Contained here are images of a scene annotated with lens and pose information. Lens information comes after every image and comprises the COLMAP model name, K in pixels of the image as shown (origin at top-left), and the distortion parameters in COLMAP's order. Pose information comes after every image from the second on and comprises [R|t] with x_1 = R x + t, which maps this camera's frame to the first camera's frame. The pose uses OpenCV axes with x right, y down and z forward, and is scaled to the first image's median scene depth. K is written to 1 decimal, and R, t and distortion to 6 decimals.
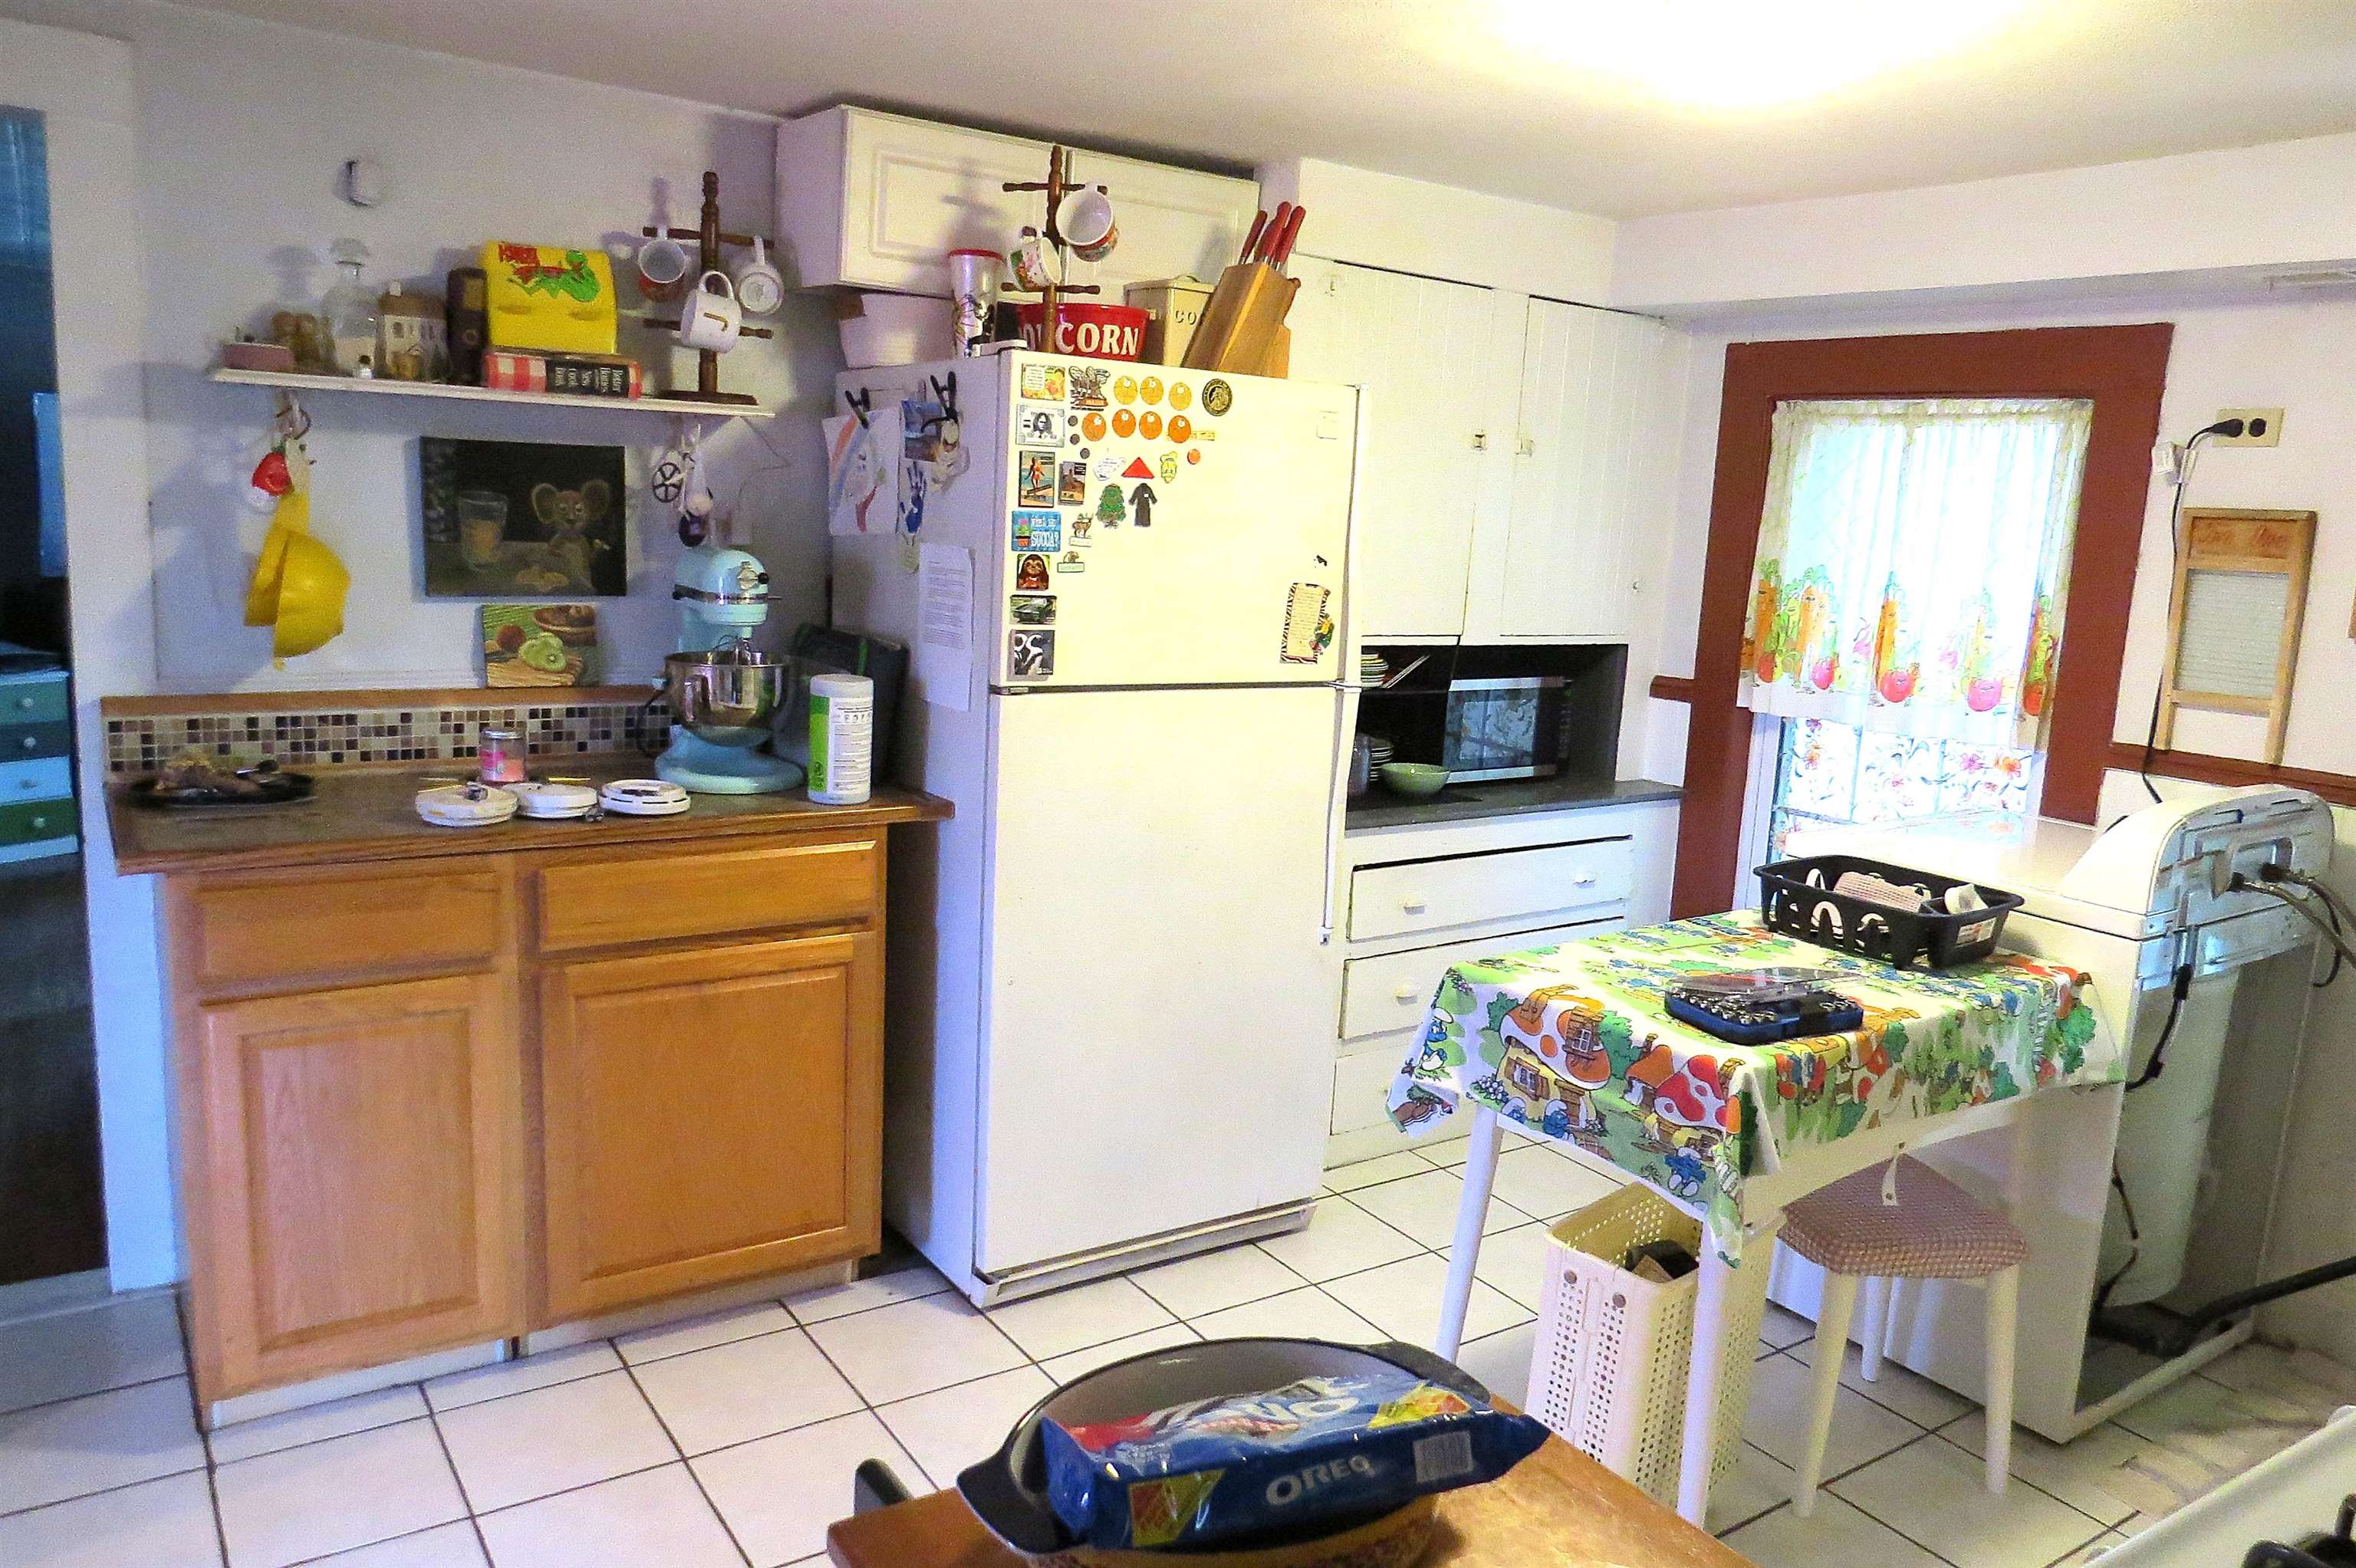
lens RADIAL K [[1660.7, 0, 1182.2], [0, 1660.7, 782.8], [0, 0, 1]] dist [-0.032351, 0.012876]
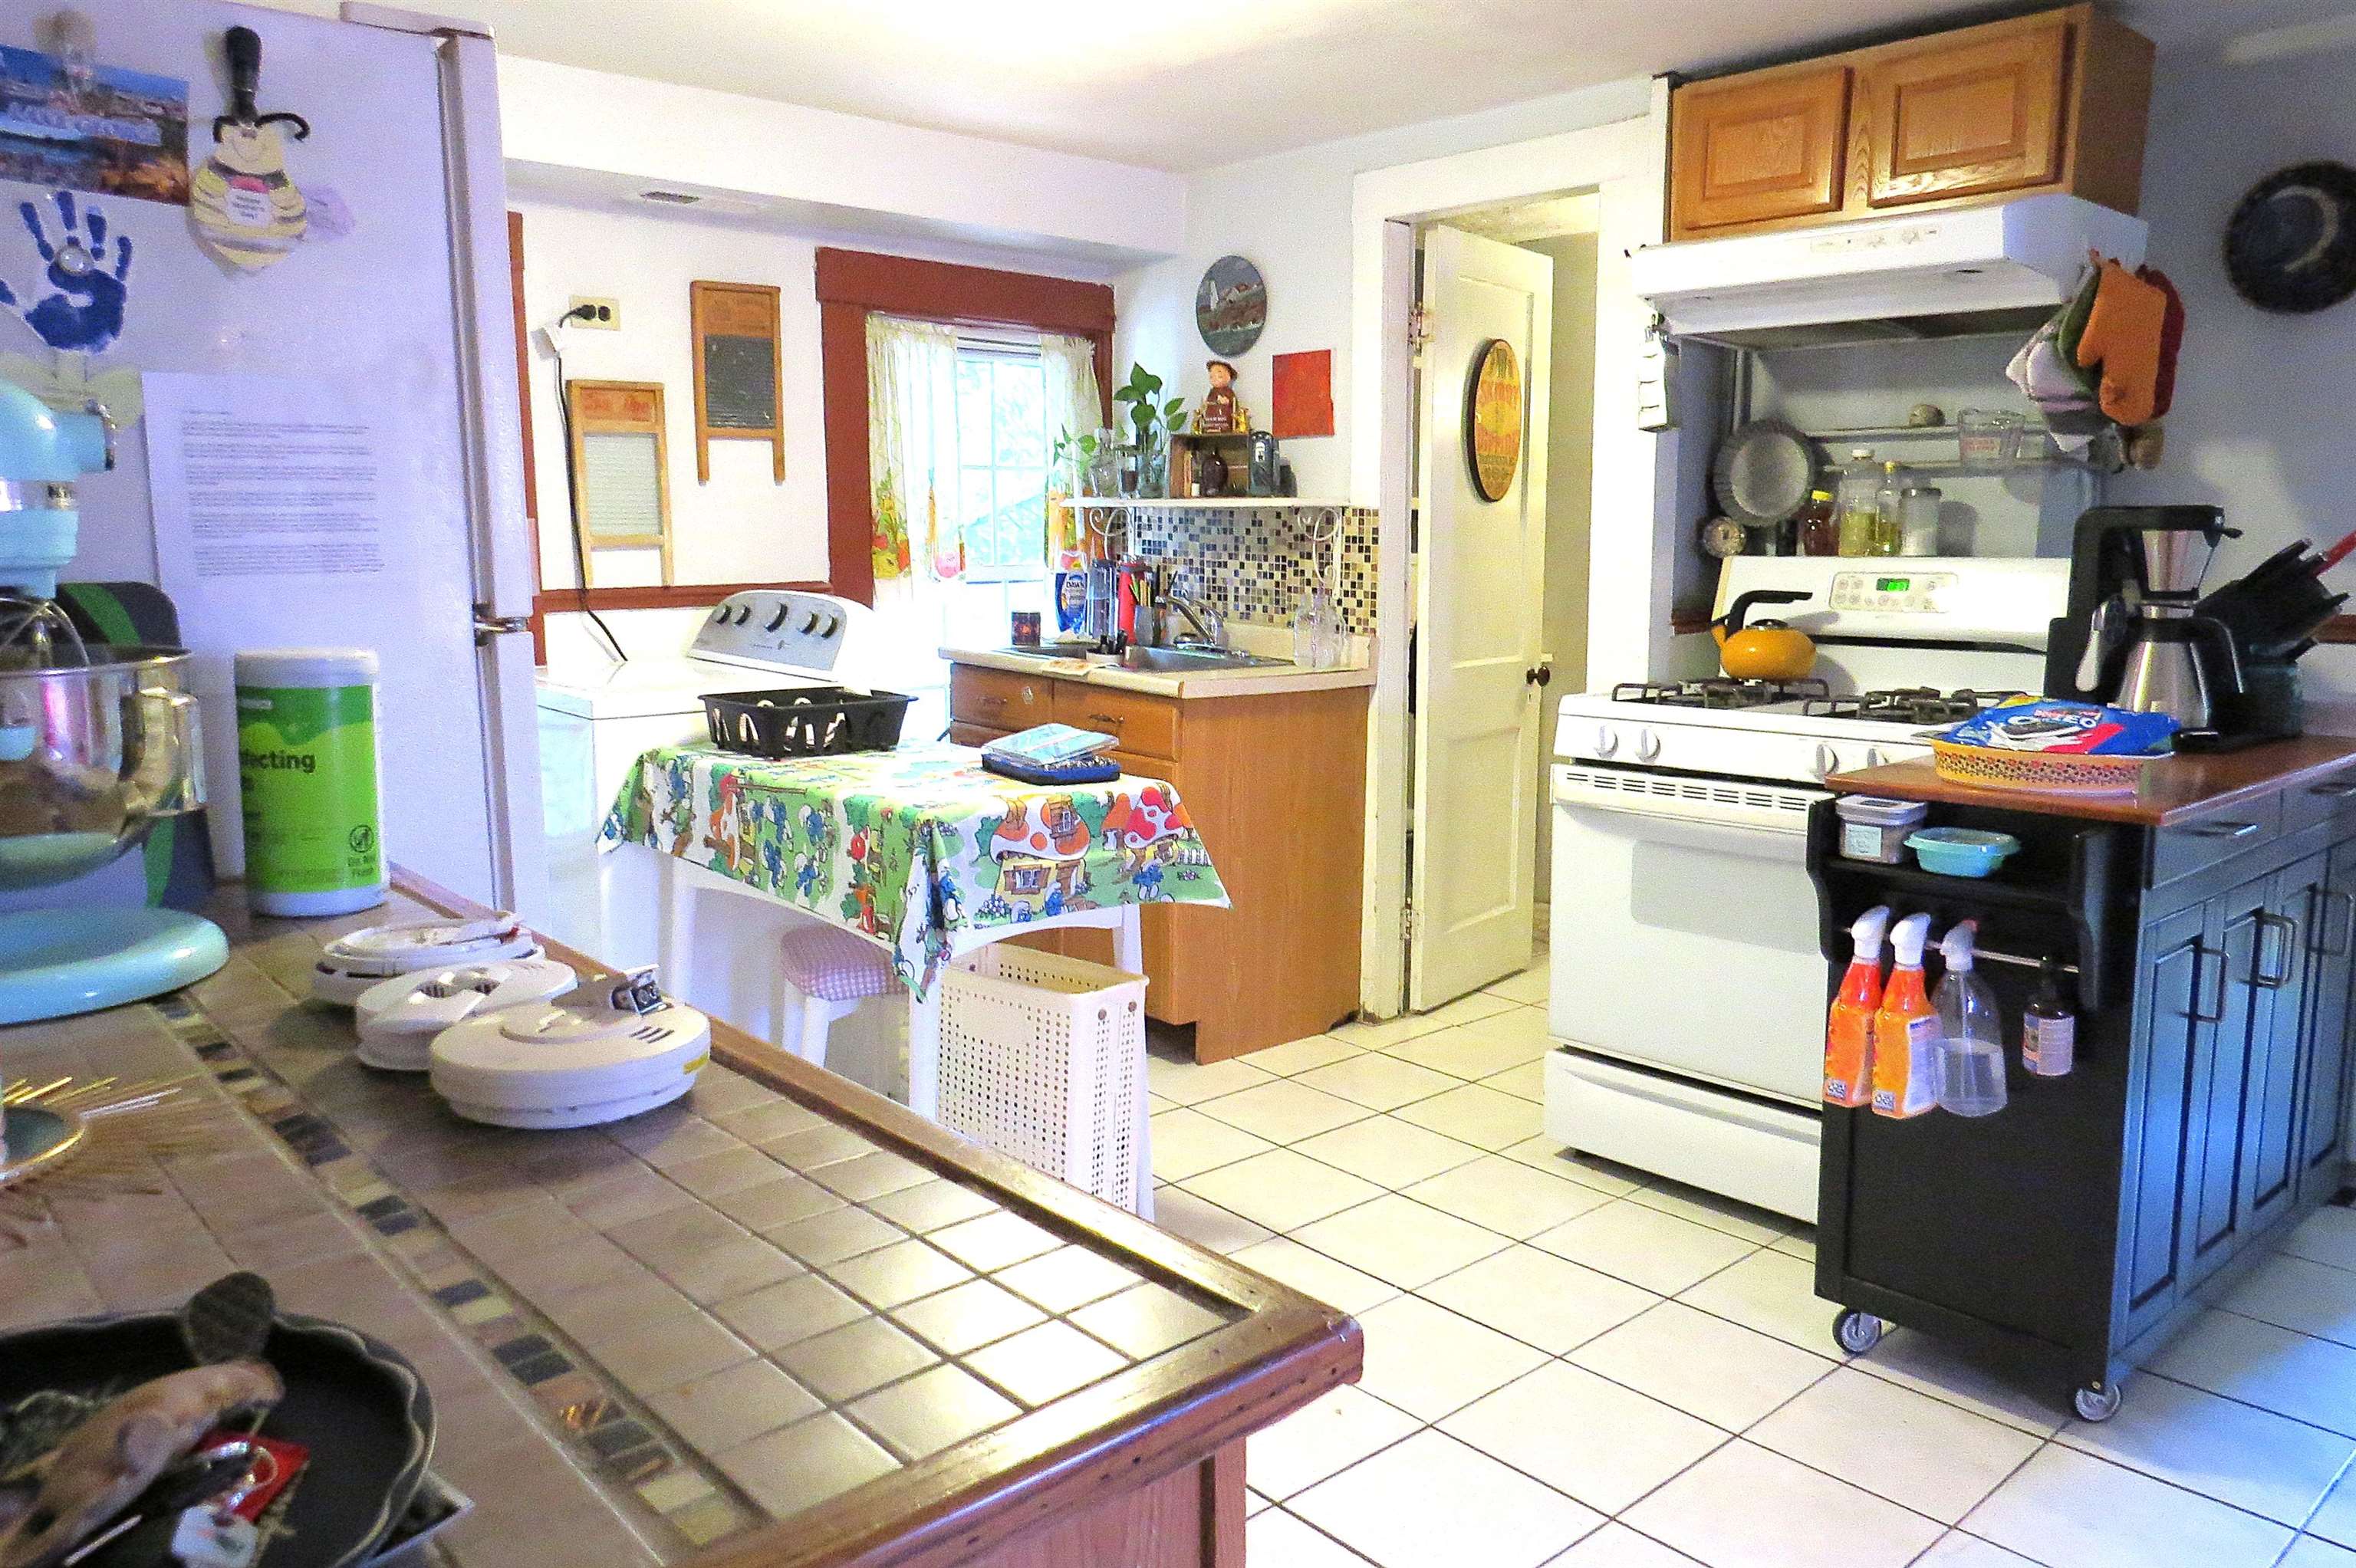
lens RADIAL K [[1660.7, 0, 1182.2], [0, 1660.7, 780.9], [0, 0, 1]] dist [-0.032351, 0.012876]
pose [[-0.128429, -0.201559, 0.971020, -0.878858], [0.157851, 0.962491, 0.220666, -0.113831], [-0.979076, 0.181617, -0.091796, 1.004828]]
